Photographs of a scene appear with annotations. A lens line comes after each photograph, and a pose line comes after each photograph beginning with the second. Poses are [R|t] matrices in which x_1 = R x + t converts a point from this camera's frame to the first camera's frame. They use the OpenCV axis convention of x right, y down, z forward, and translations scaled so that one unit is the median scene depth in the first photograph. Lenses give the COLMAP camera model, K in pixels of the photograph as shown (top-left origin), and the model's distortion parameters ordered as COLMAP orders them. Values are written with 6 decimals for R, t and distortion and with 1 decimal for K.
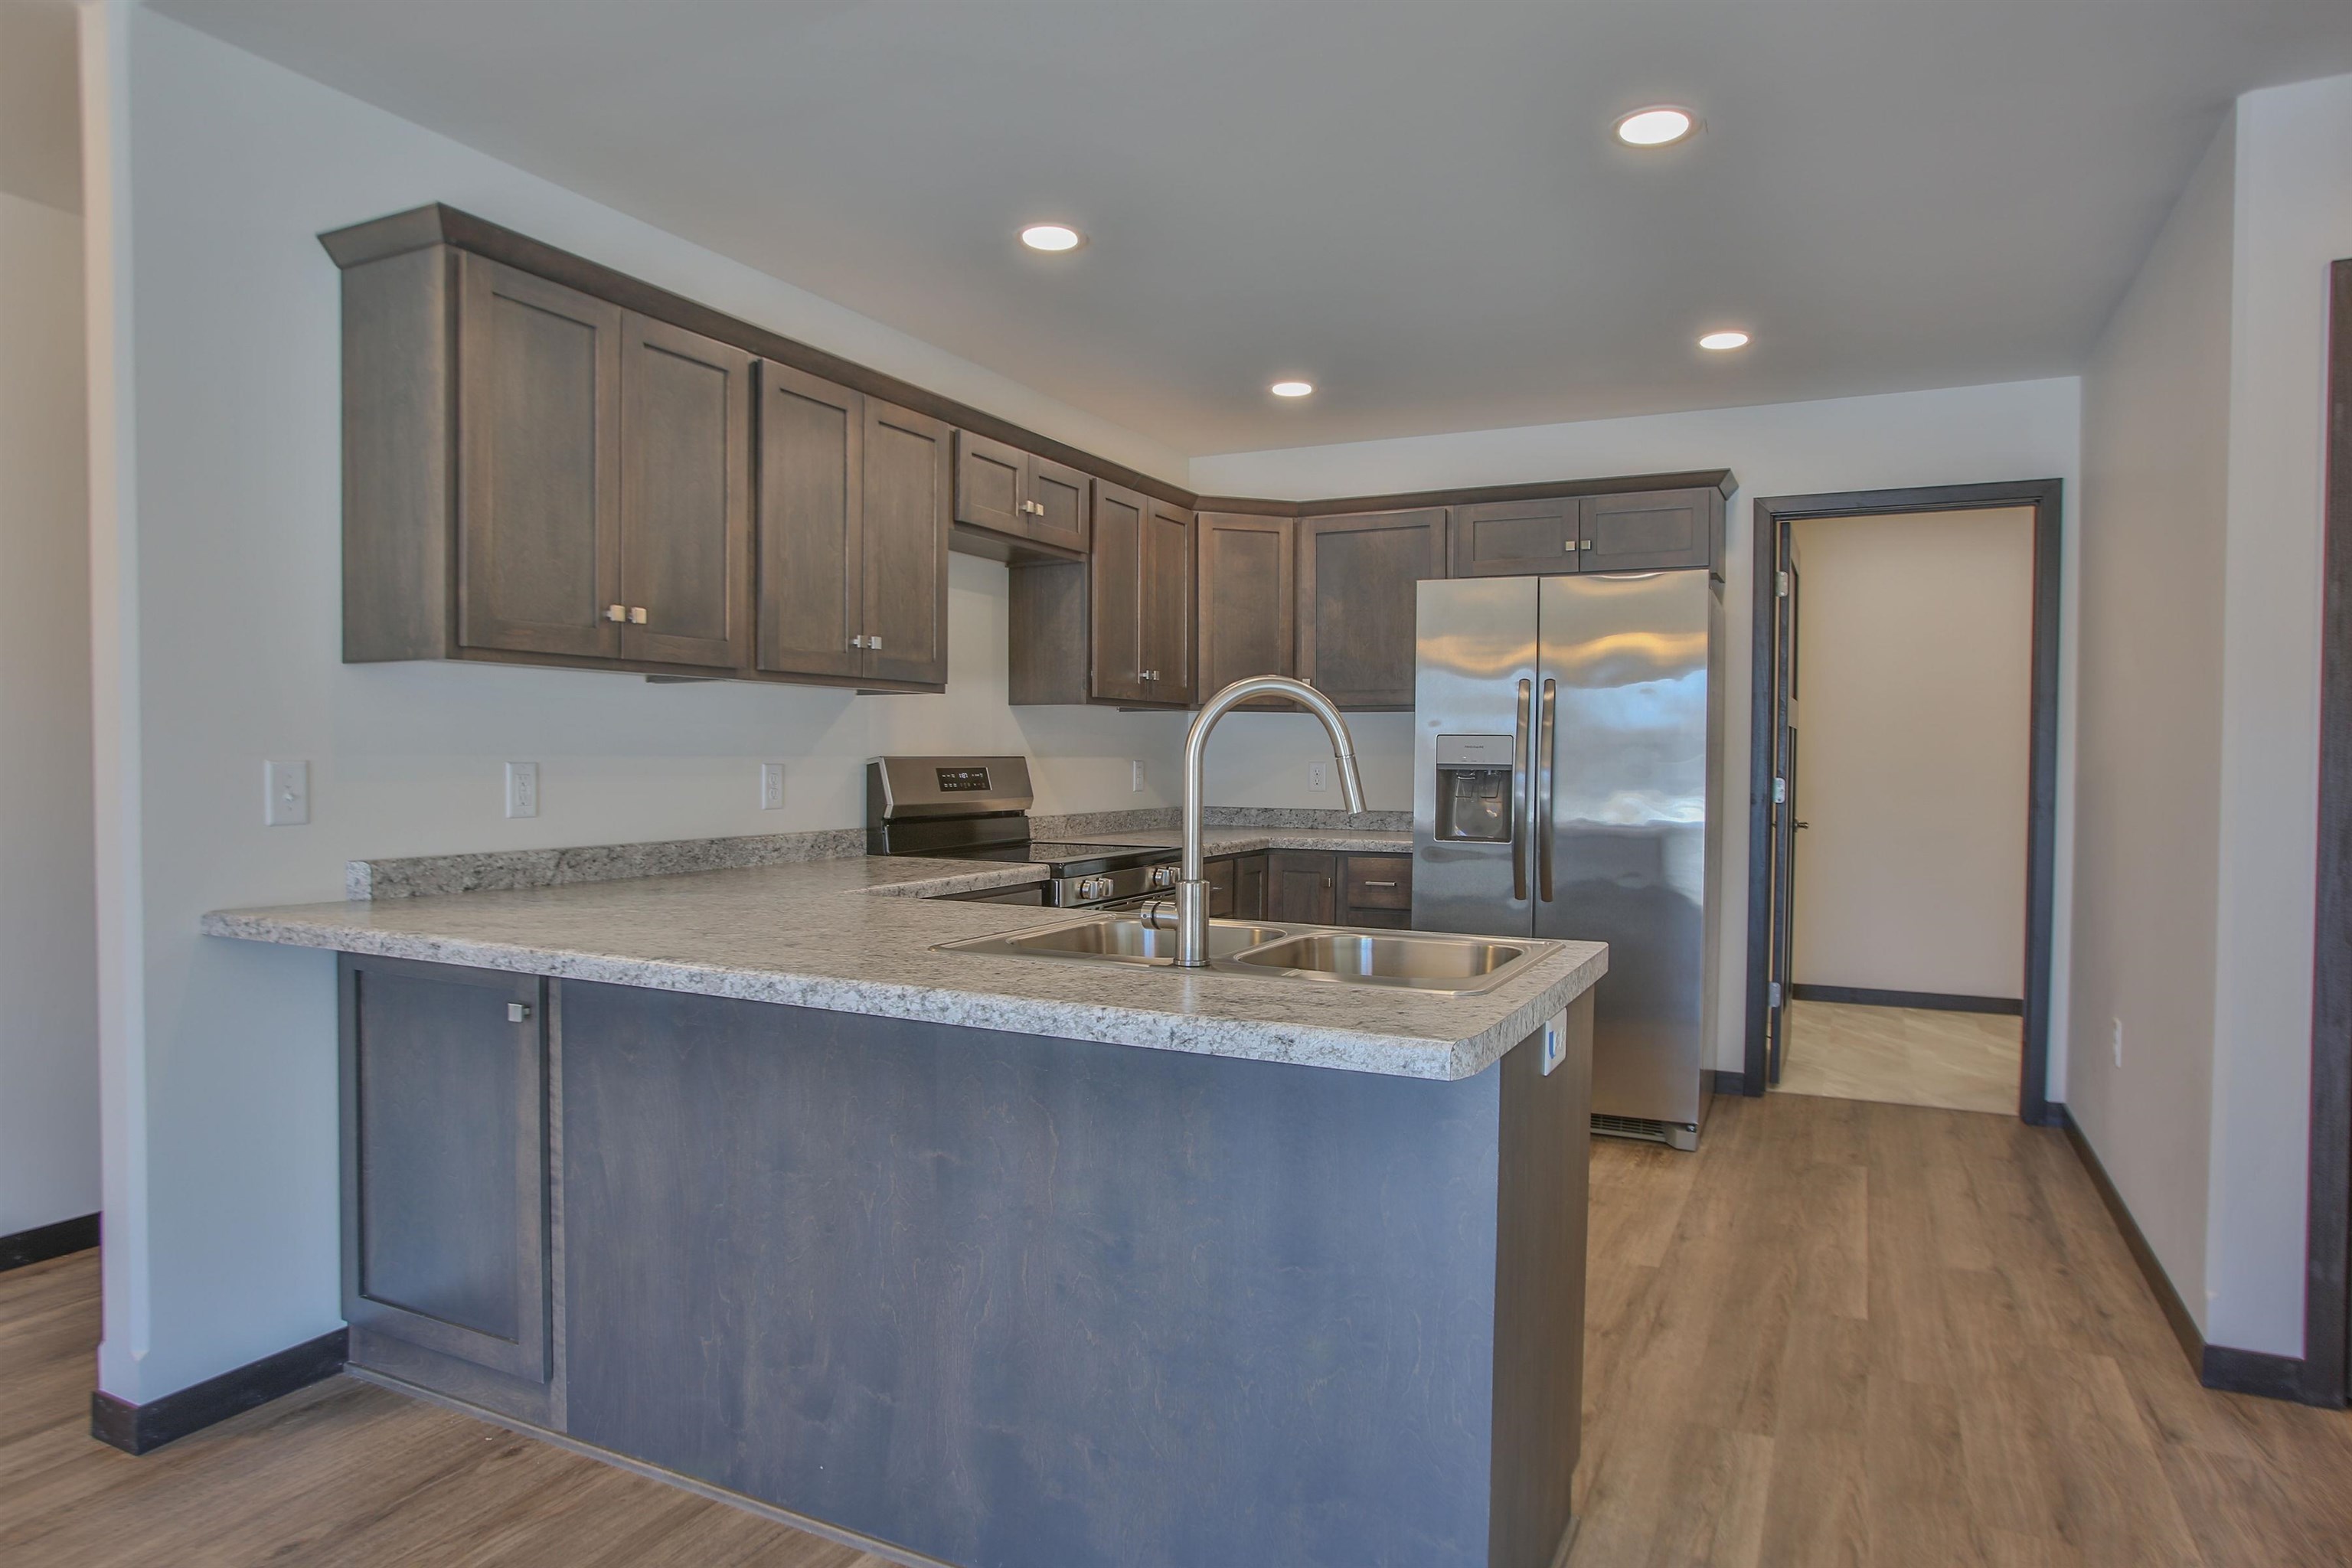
lens RADIAL K [[1420.2, 0, 1175.8], [0, 1420.2, 797.3], [0, 0, 1]] dist [-0.031144, 0.000215]
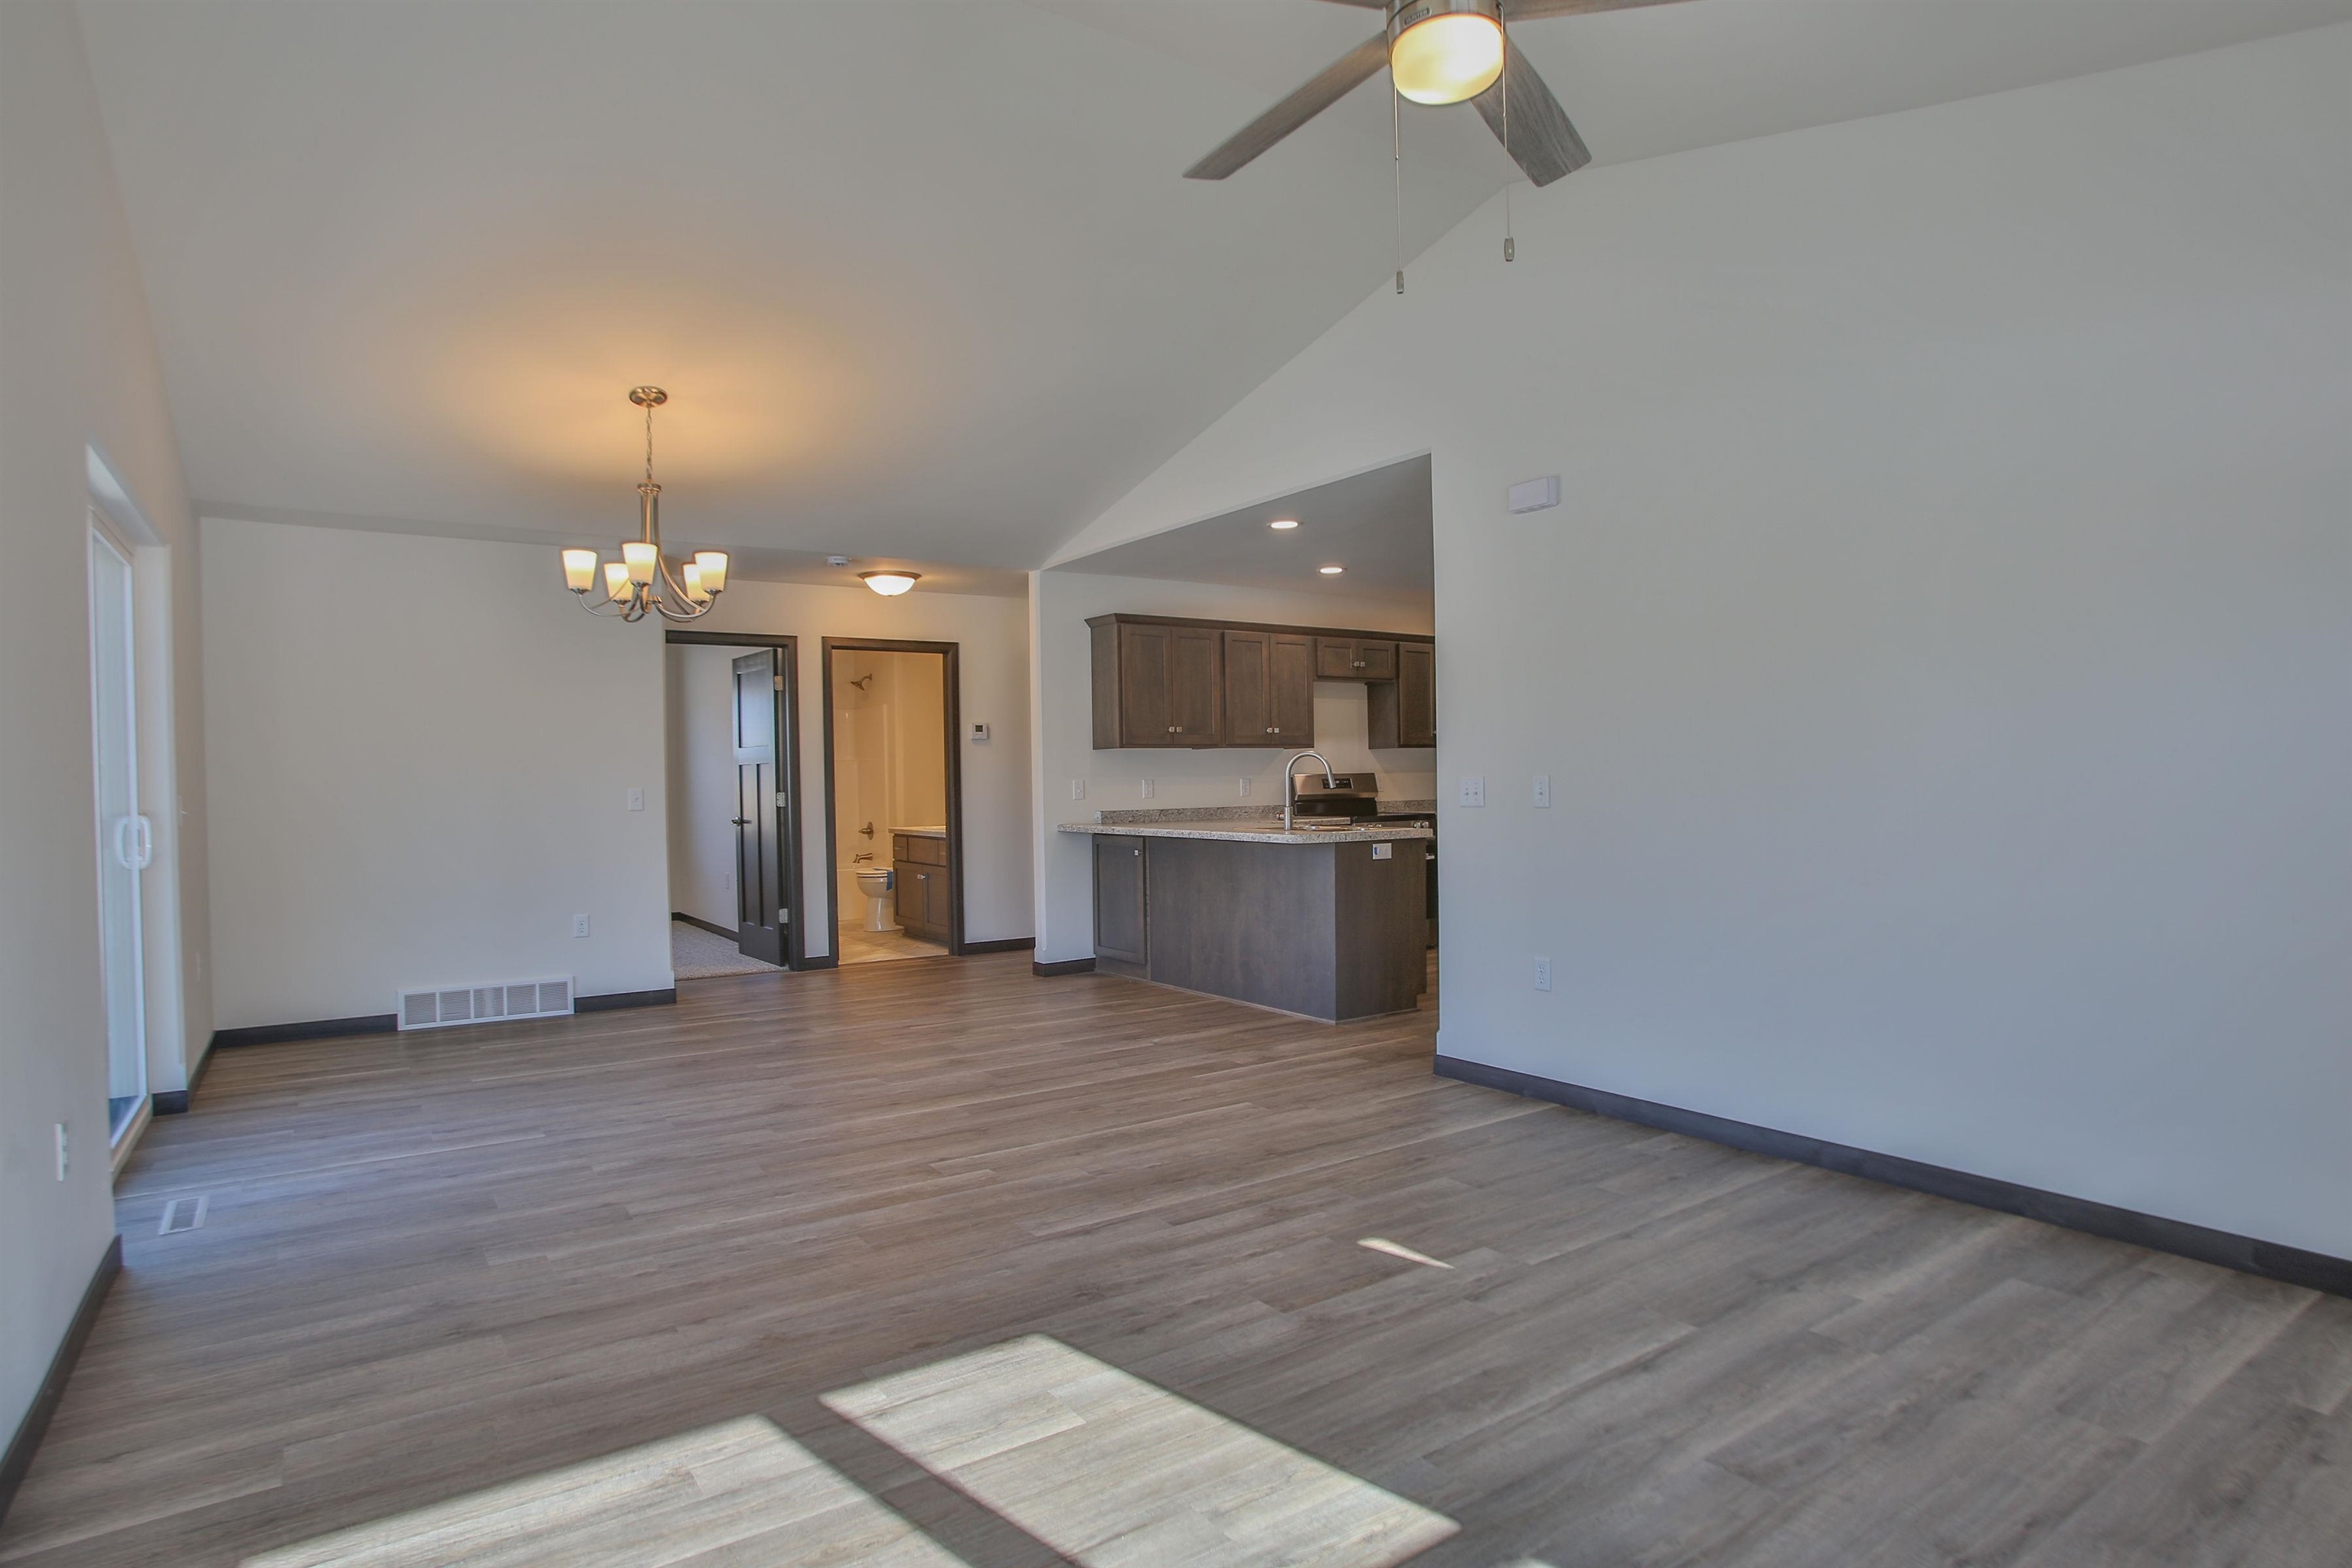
lens RADIAL K [[1236.8, 0, 1176.0], [0, 1236.8, 784.0], [0, 0, 1]] dist [-0.000983, -0.000207]
pose [[0.879900, -0.020110, -0.474733, 0.914731], [0.010096, 0.999670, -0.023634, 0.051818], [0.475052, 0.016003, 0.879812, -1.397475]]
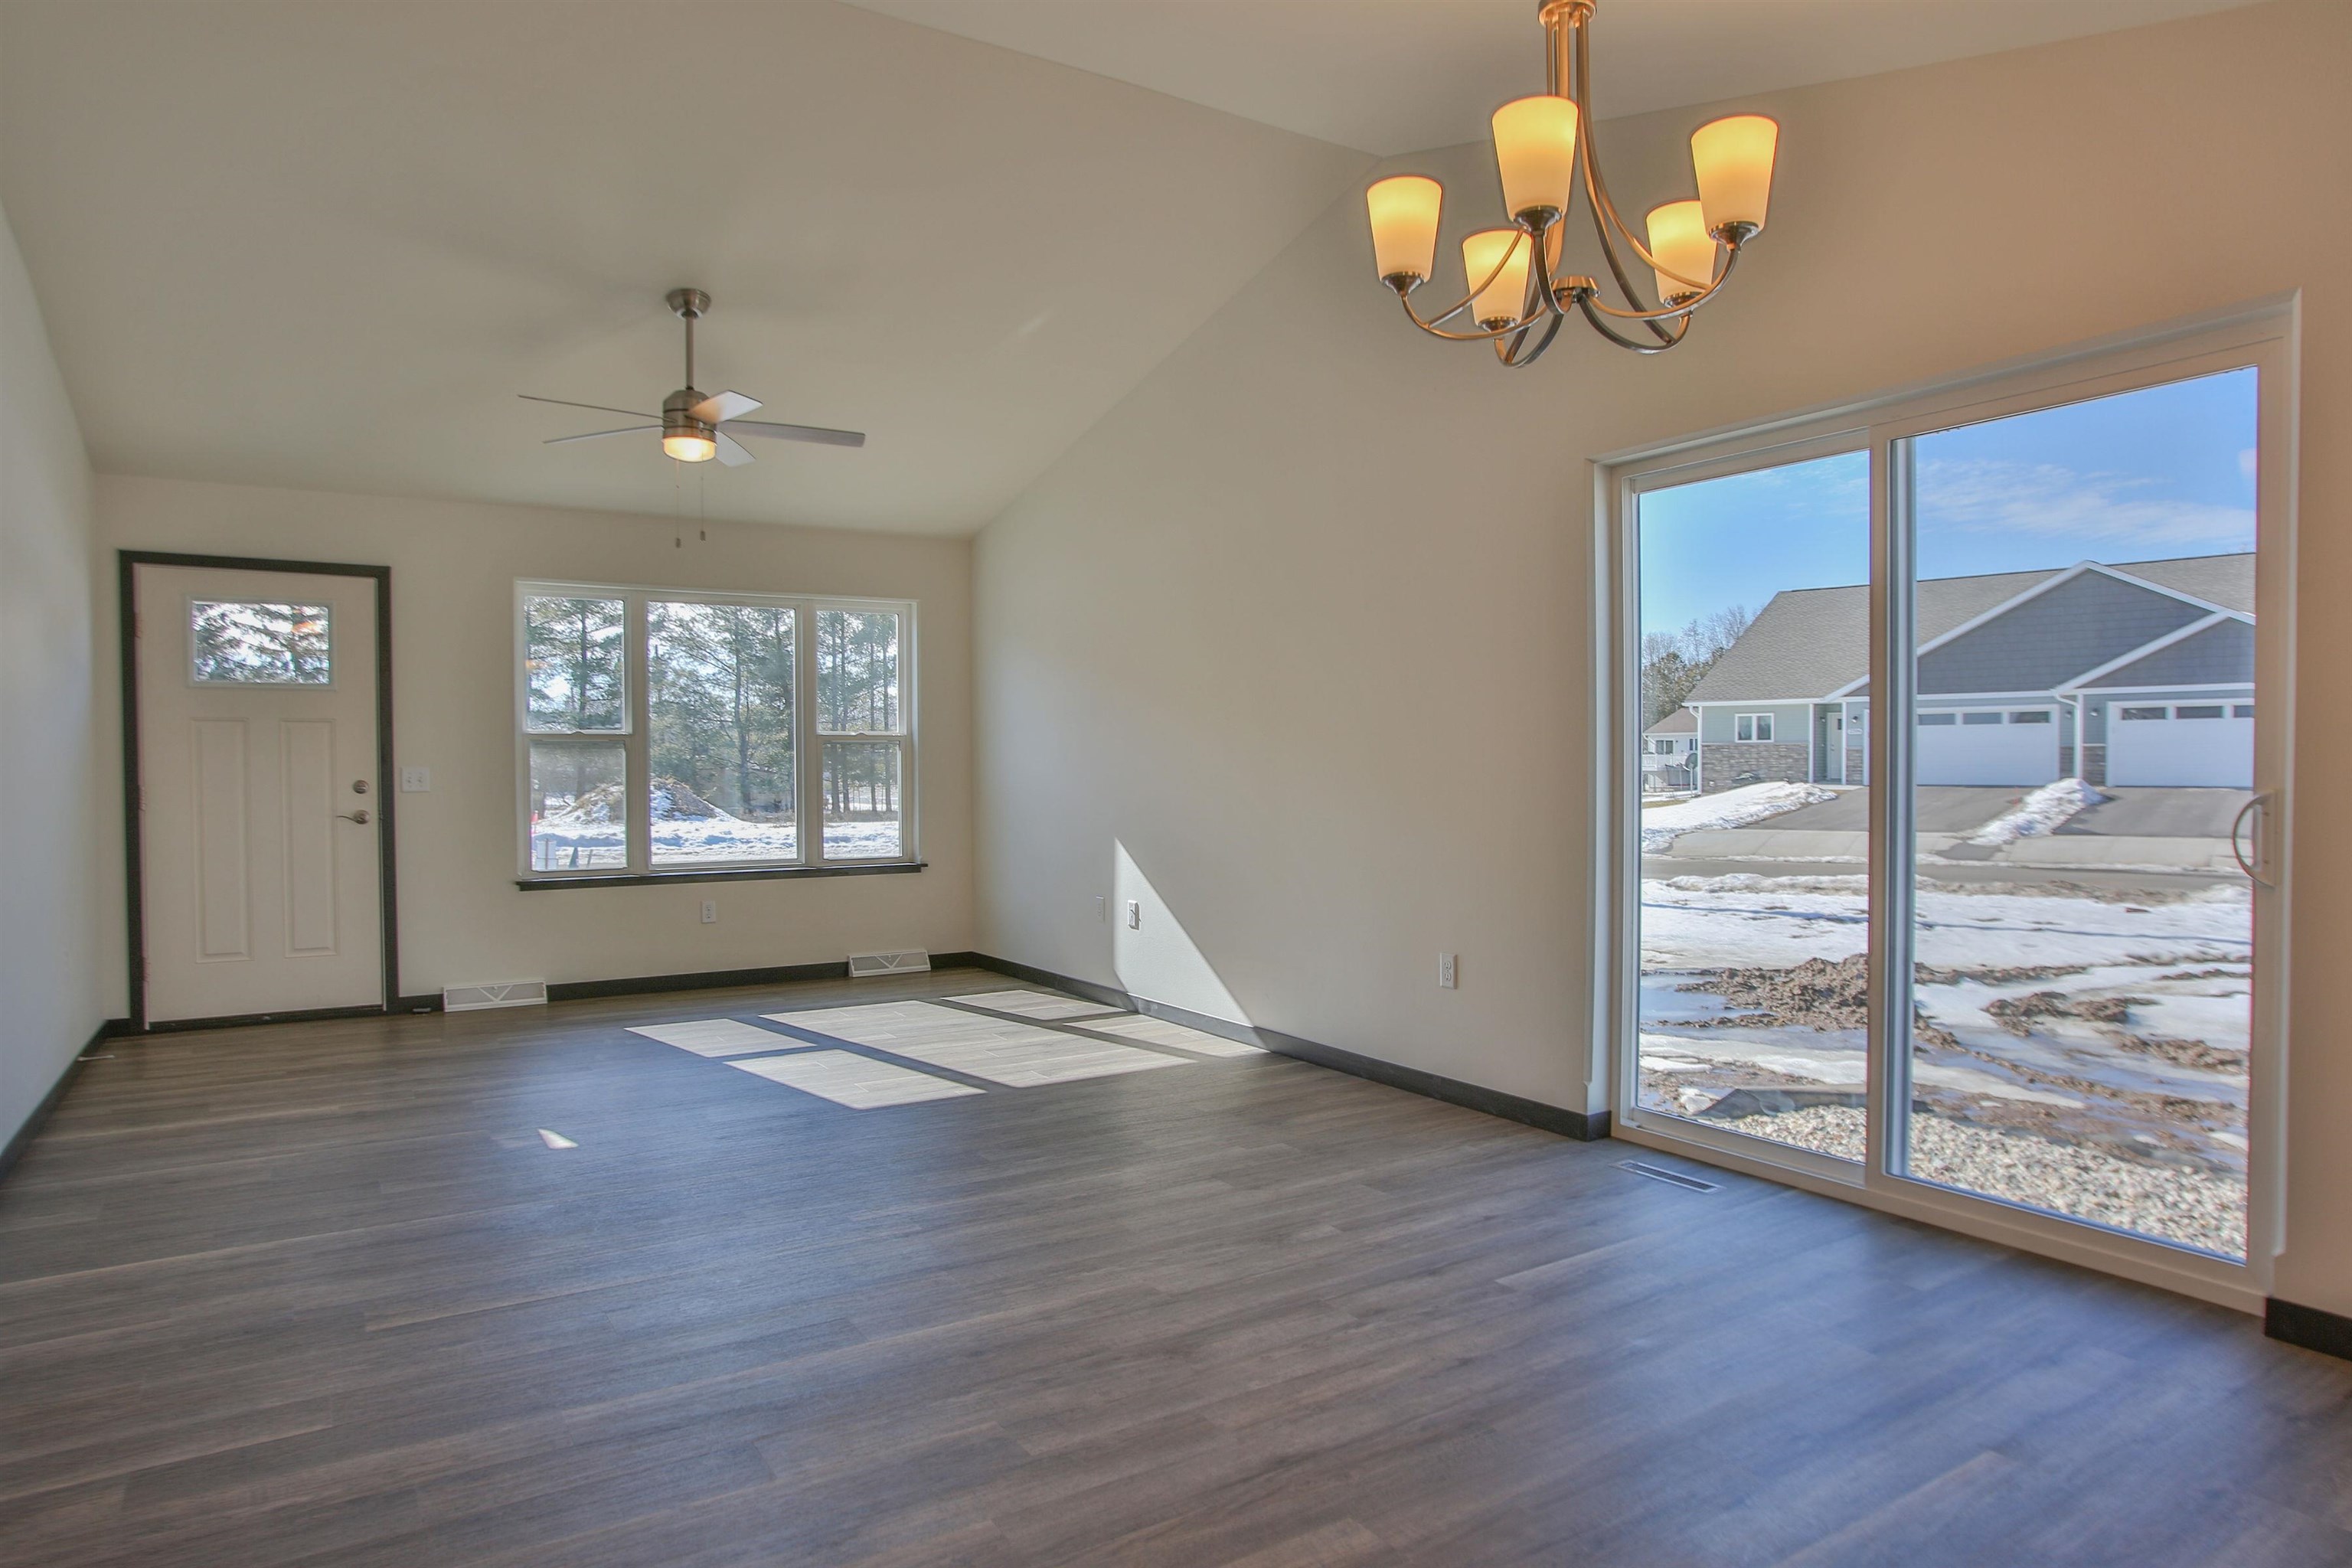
lens RADIAL K [[1420.2, 0, 1175.8], [0, 1420.2, 797.3], [0, 0, 1]] dist [-0.031144, 0.000215]
pose [[-0.859142, -0.016476, 0.511472, -0.828795], [0.014278, 0.998321, 0.056142, -0.017934], [-0.511538, 0.055537, -0.857464, 0.640948]]
